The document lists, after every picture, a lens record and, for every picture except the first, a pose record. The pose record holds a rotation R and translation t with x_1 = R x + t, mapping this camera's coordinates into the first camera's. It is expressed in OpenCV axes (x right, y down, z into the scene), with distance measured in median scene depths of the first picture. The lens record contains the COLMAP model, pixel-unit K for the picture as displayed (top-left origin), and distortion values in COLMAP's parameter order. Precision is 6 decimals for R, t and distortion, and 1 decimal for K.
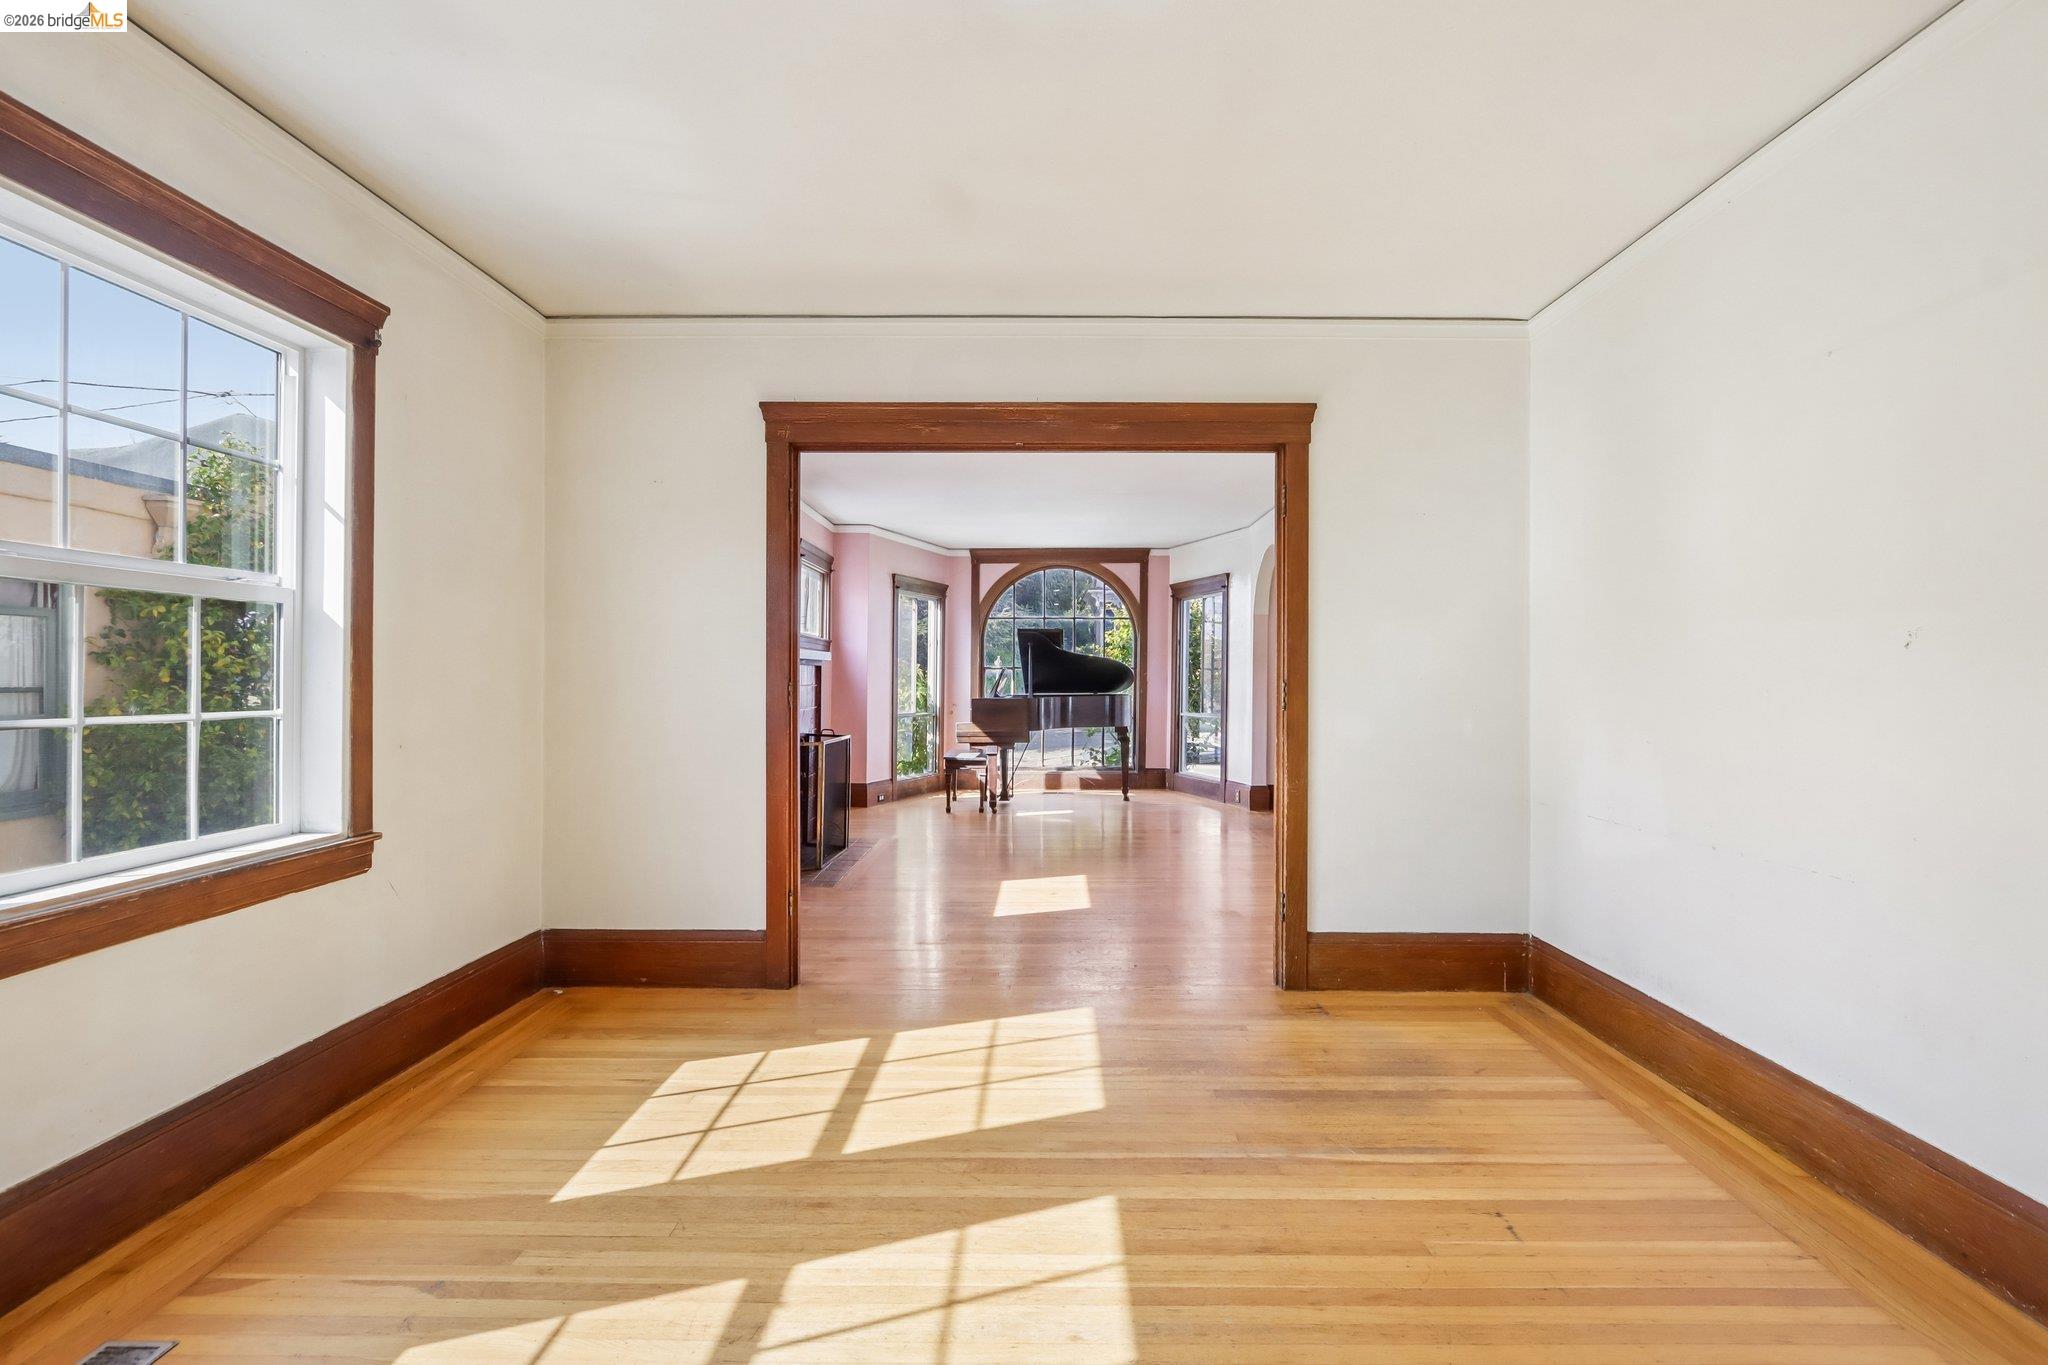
lens RADIAL K [[950.0, 0, 1042.9], [0, 950.0, 674.1], [0, 0, 1]] dist [0.001422, -0.000556]
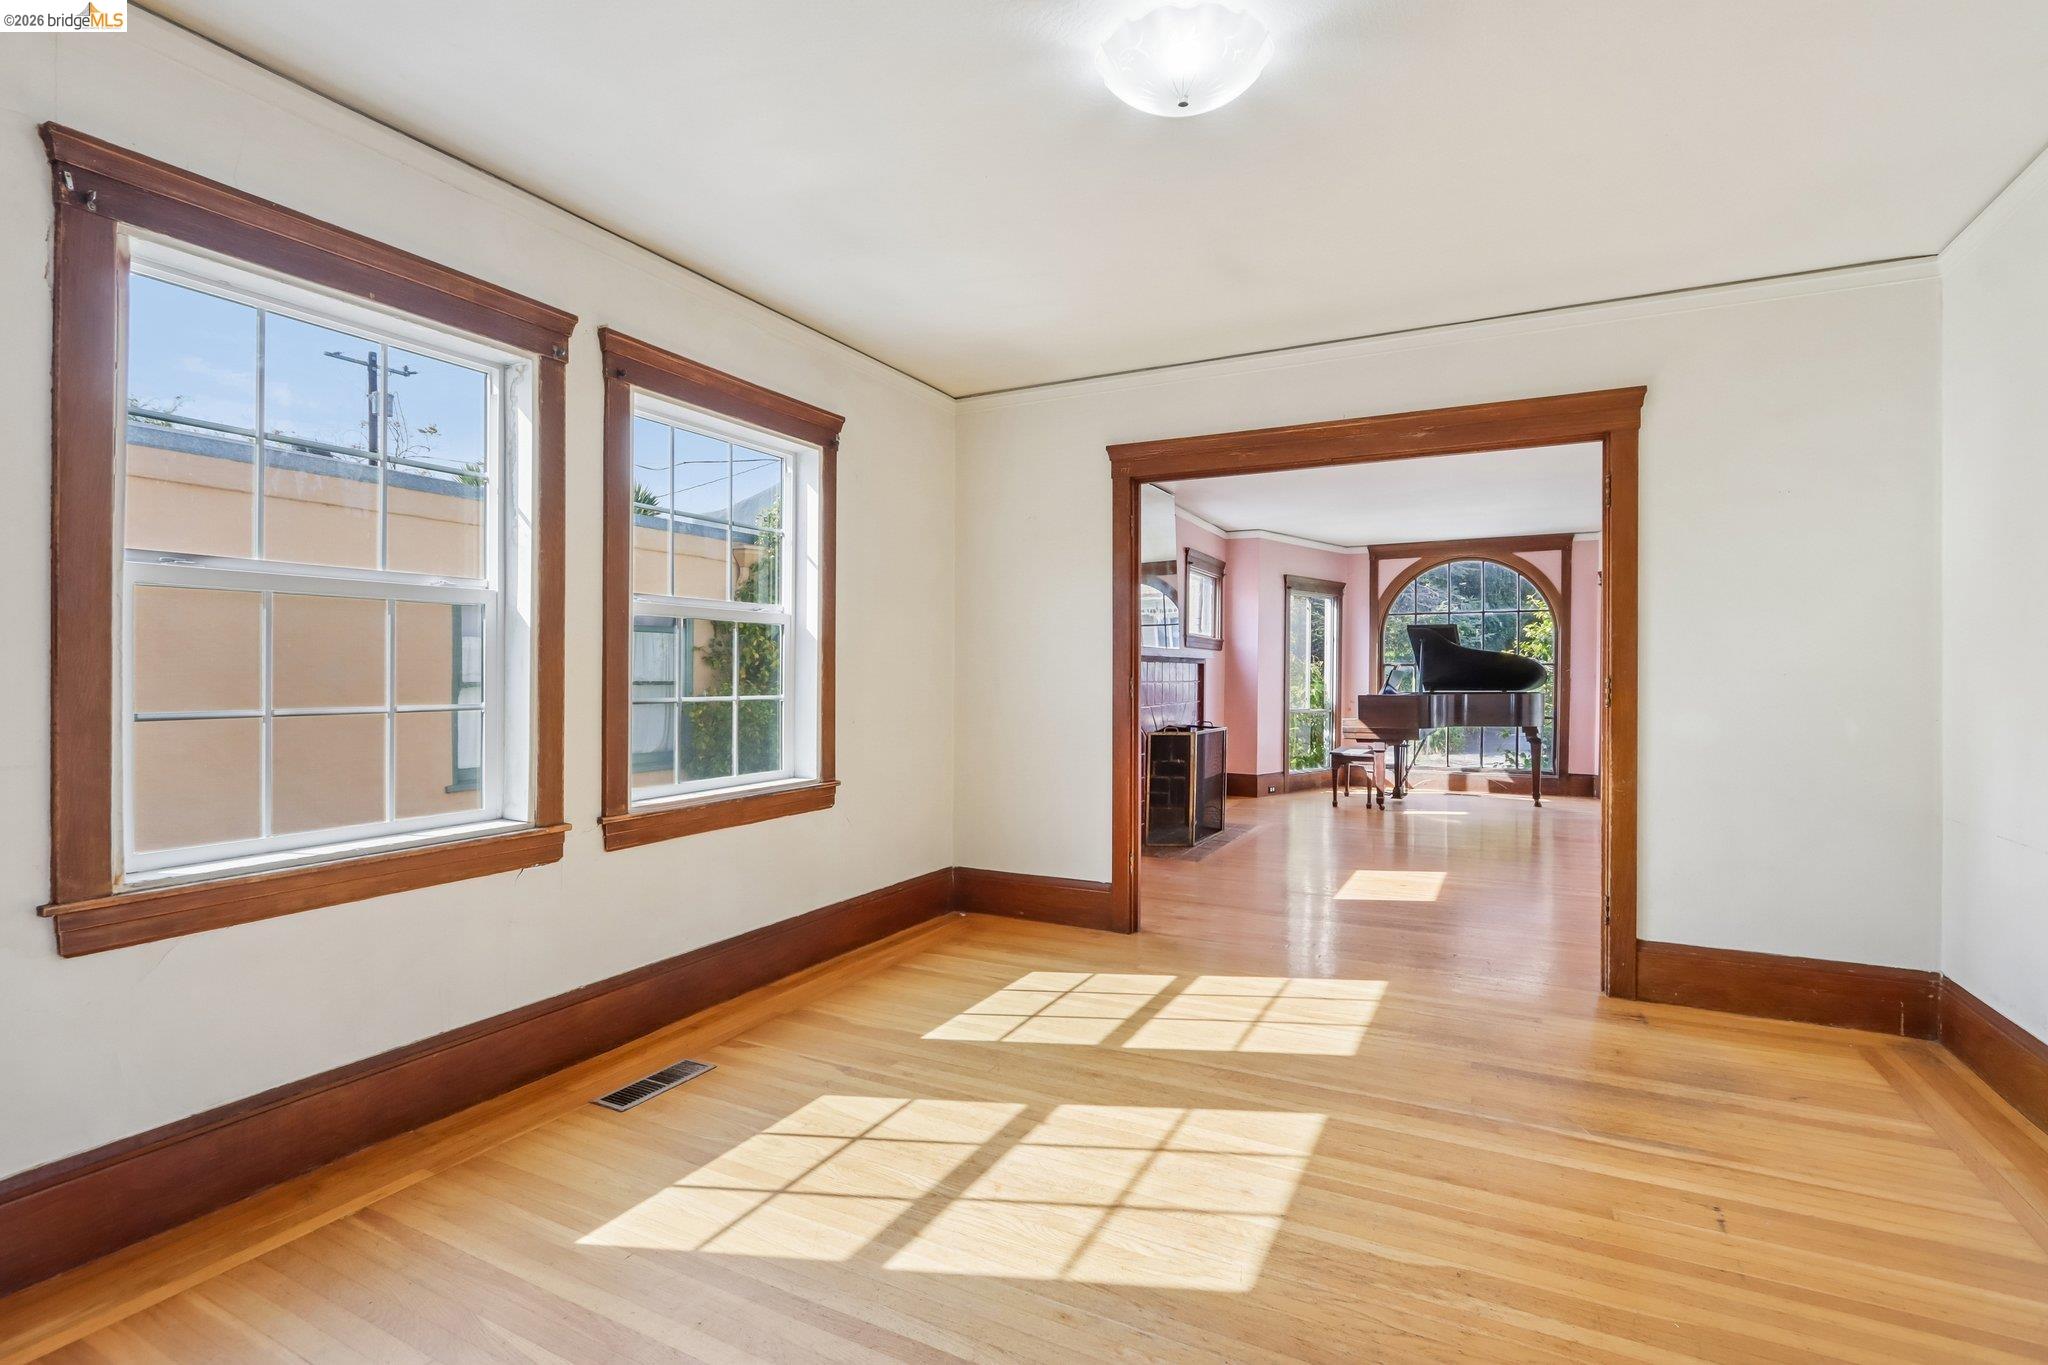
lens RADIAL K [[950.0, 0, 1052.0], [0, 950.0, 671.6], [0, 0, 1]] dist [0.001422, -0.000556]
pose [[0.900483, -0.001681, -0.434888, 0.216047], [0.001638, 0.999999, -0.000474, 0.001543], [0.434888, -0.000286, 0.900484, -0.155963]]
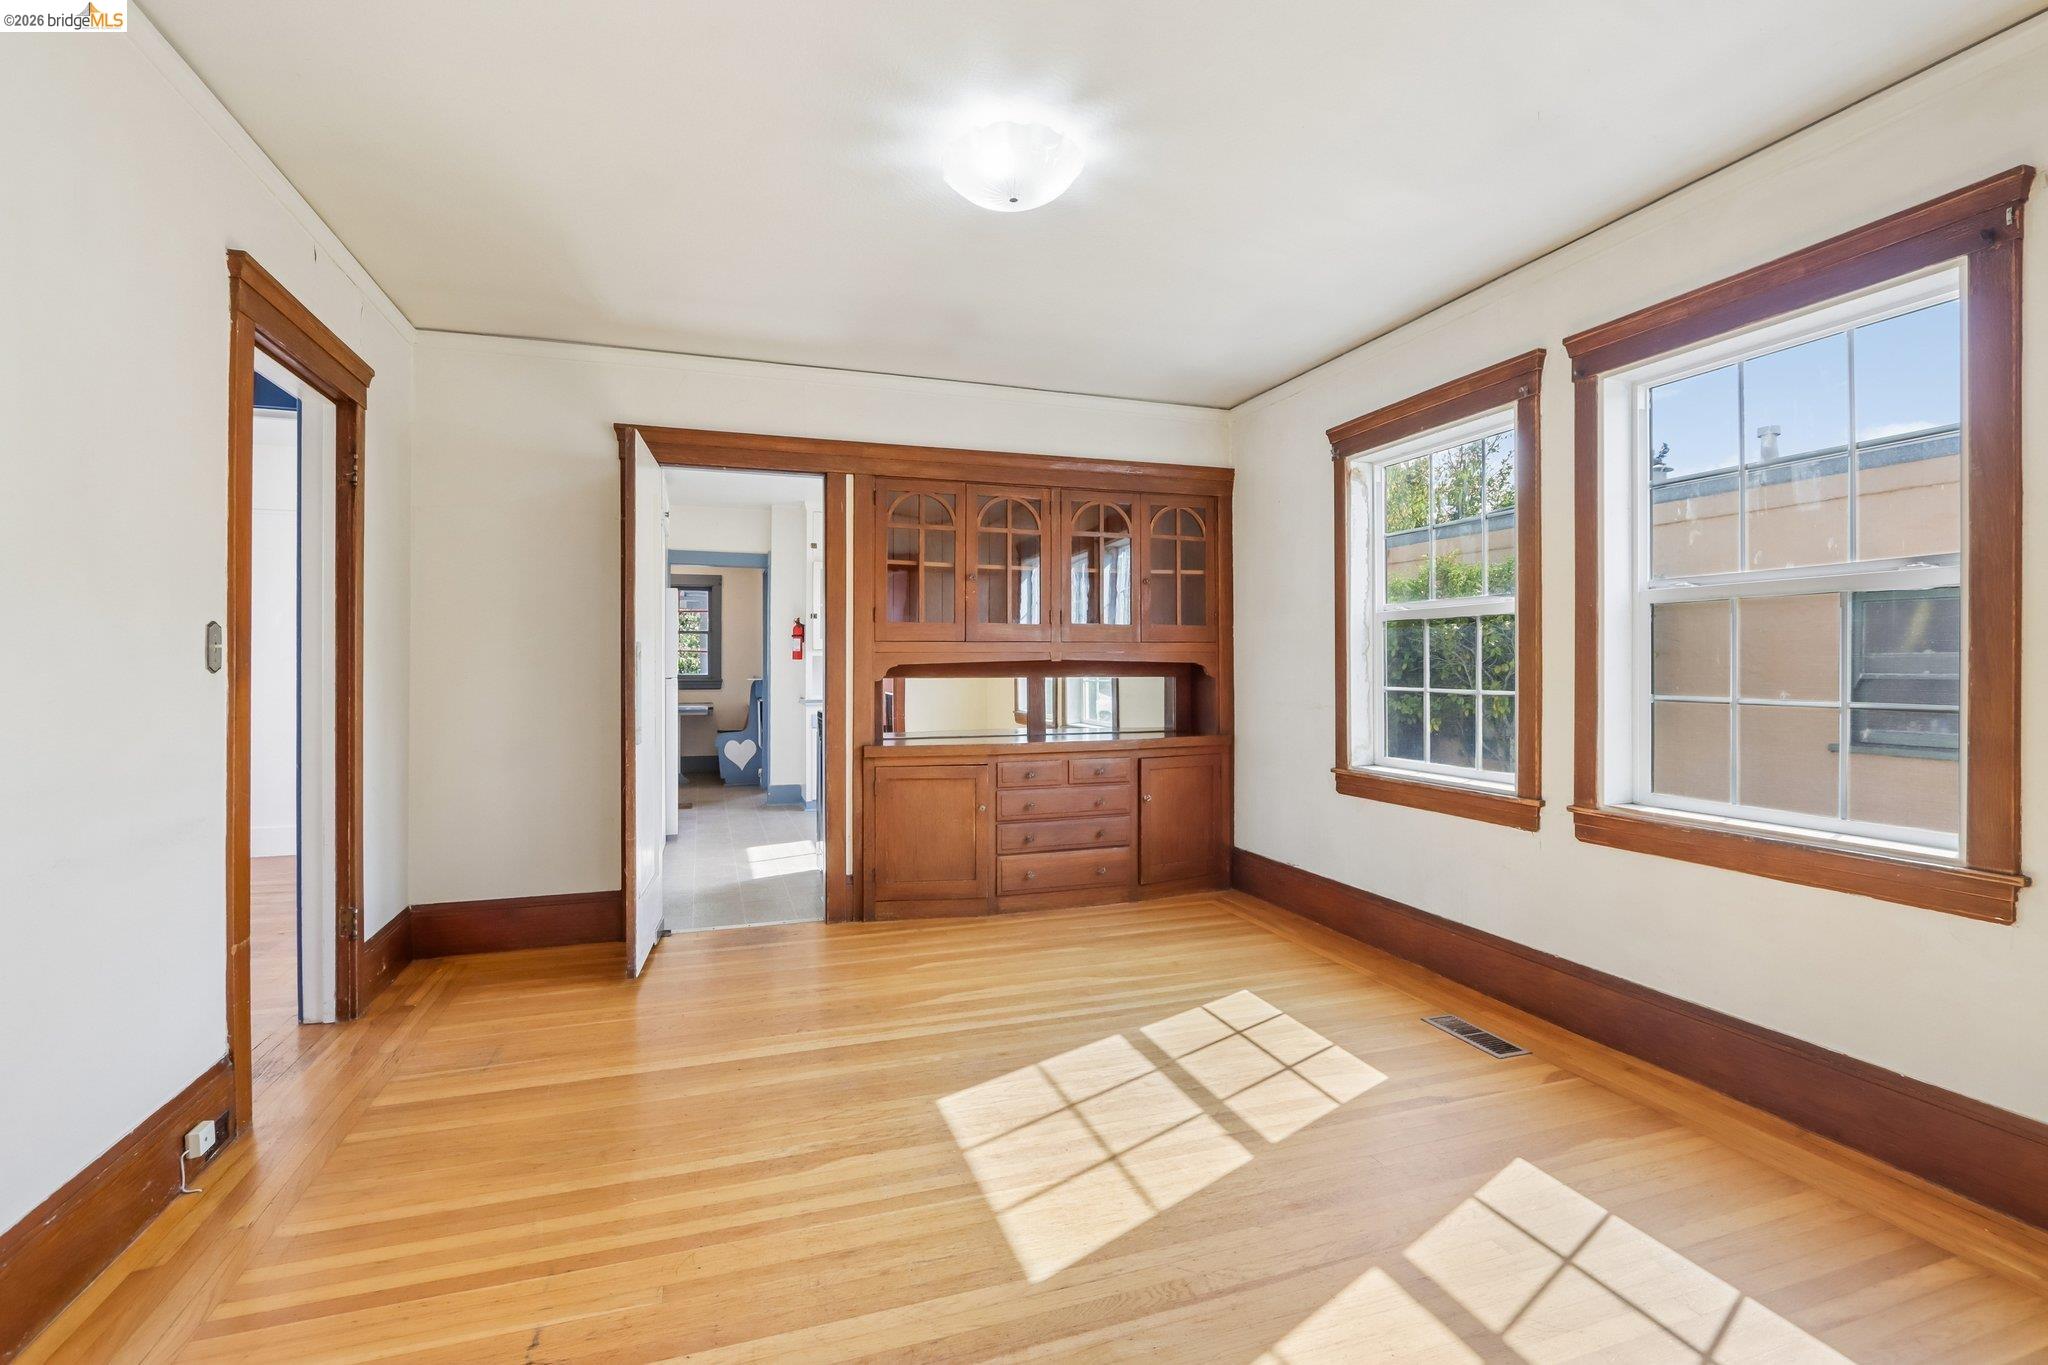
lens RADIAL K [[950.0, 0, 1028.5], [0, 950.0, 690.2], [0, 0, 1]] dist [0.001422, -0.000556]
pose [[-0.945541, -0.001777, -0.325498, 0.262611], [-0.008067, 0.999806, 0.017976, 0.013159], [0.325403, 0.019623, -0.945372, 1.382213]]
